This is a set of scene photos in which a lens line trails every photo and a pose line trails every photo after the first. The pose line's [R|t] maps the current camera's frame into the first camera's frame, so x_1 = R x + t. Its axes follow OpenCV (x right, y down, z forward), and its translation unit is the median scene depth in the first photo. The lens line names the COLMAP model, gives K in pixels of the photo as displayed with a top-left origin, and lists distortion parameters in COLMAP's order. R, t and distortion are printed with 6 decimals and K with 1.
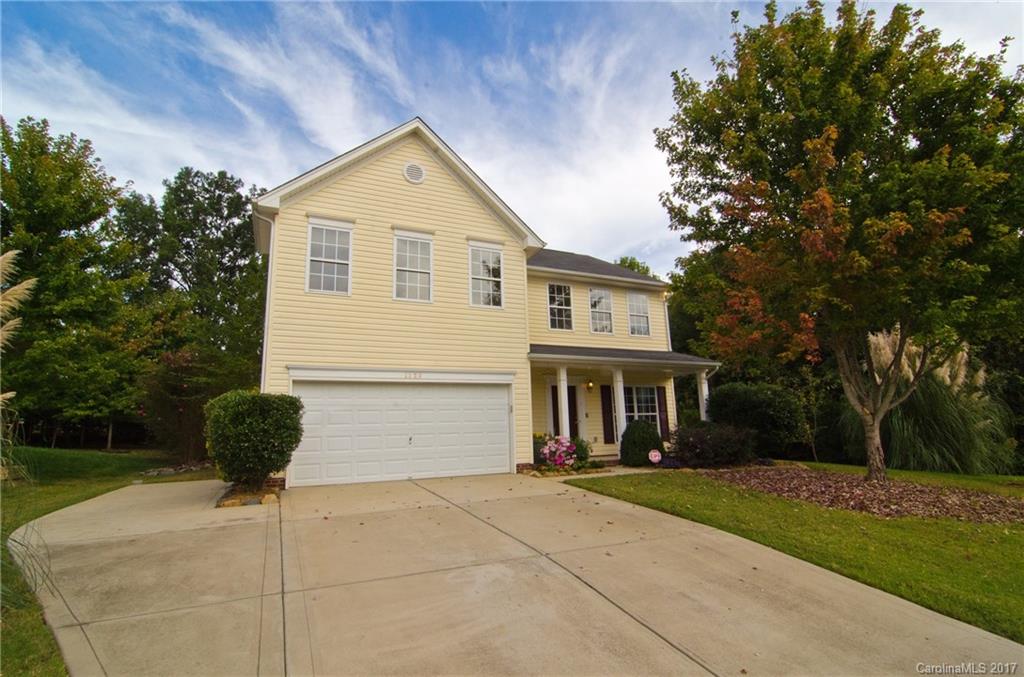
lens RADIAL K [[492.3, 0, 509.3], [0, 492.3, 341.5], [0, 0, 1]] dist [0.004524, -0.017784]
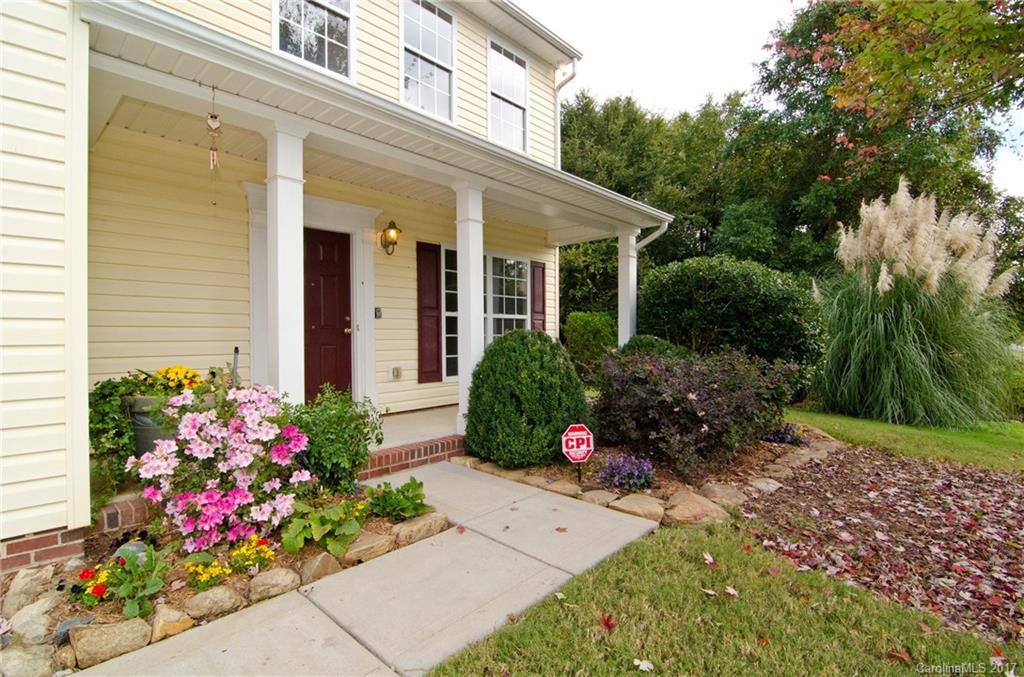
lens RADIAL K [[492.3, 0, 509.3], [0, 492.3, 341.5], [0, 0, 1]] dist [0.004524, -0.017784]
pose [[0.923788, 0.021605, 0.382294, 0.105797], [-0.095476, 0.979868, 0.175337, 0.094325], [-0.370810, -0.198475, 0.907253, 0.607369]]
